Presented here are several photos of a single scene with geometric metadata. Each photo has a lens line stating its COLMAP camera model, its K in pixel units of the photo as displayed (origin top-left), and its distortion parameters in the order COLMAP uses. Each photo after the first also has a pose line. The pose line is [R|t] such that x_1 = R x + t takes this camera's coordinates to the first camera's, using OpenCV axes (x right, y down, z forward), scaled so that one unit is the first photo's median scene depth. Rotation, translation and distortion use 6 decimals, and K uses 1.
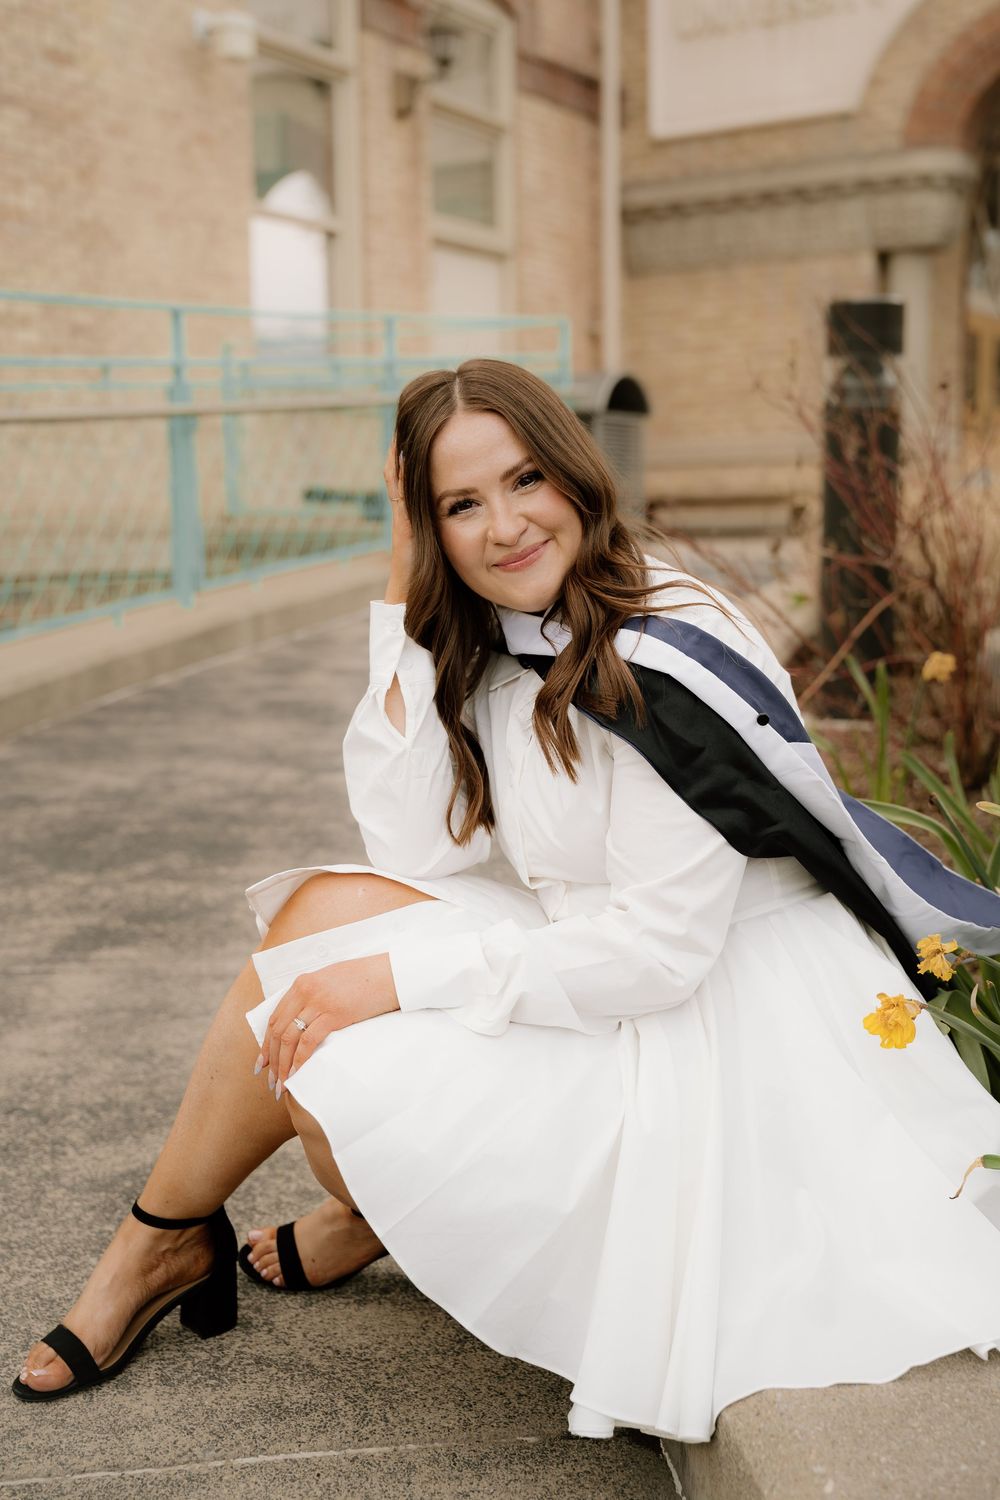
lens RADIAL K [[1850.3, 0, 533.3], [0, 1850.3, 675.7], [0, 0, 1]] dist [0.088500, 0.053684]
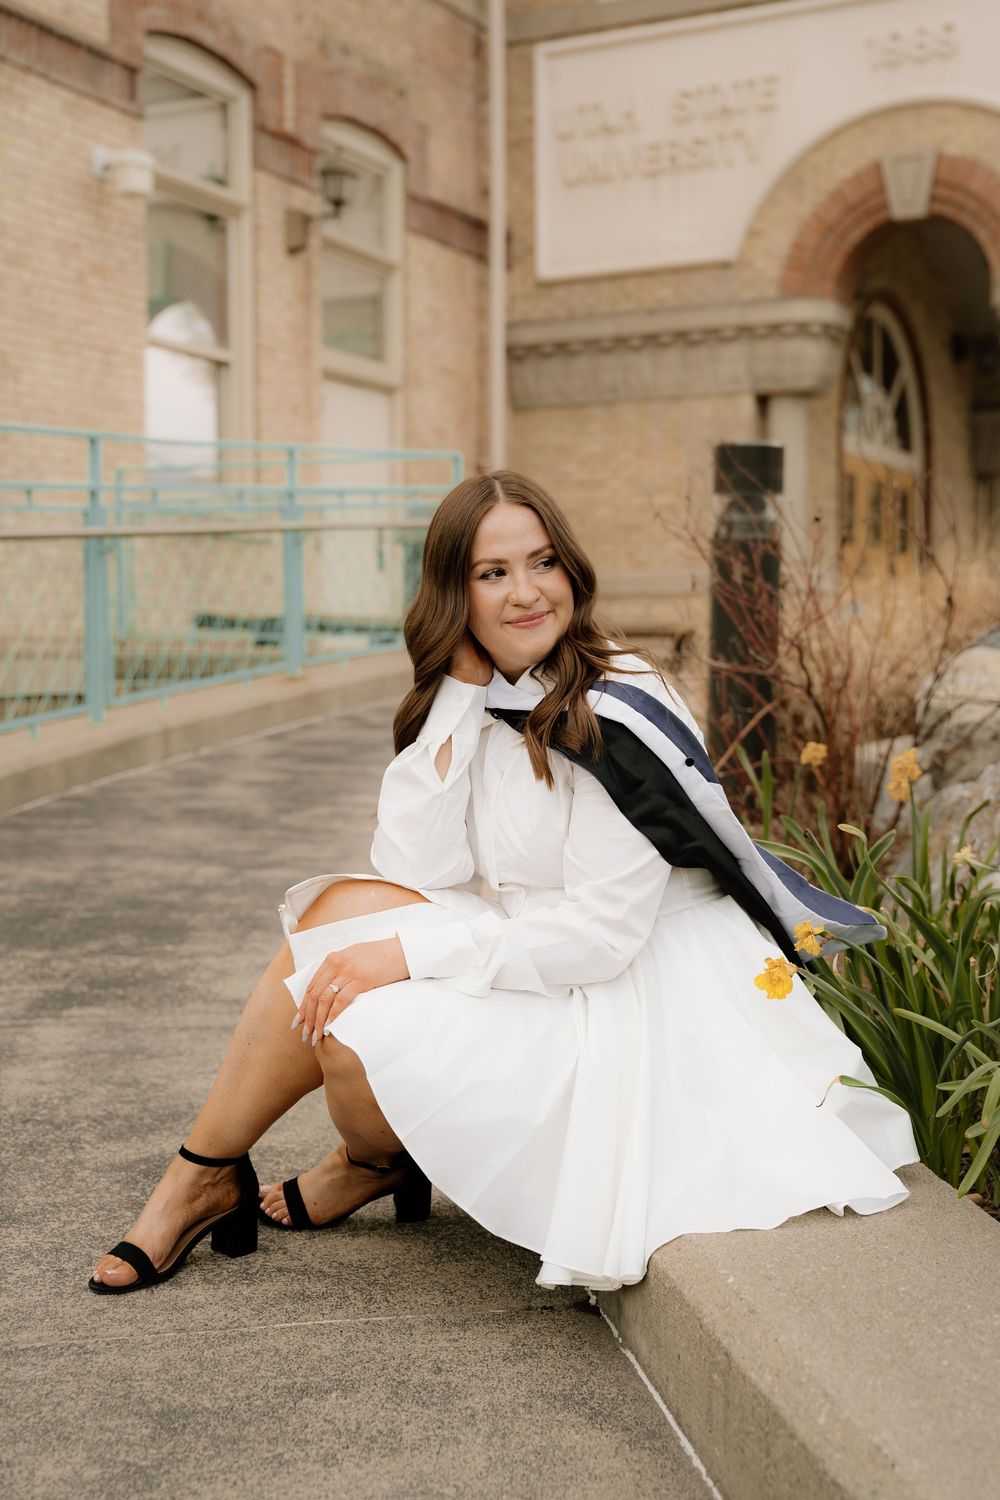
lens RADIAL K [[2114.0, 0, 527.2], [0, 2114.0, 729.1], [0, 0, 1]] dist [0.077635, 0.109706]
pose [[0.997009, 0.011065, 0.076492, -0.057674], [-0.006566, 0.998247, -0.058816, 0.051858], [-0.077009, 0.058137, 0.995334, -0.283731]]
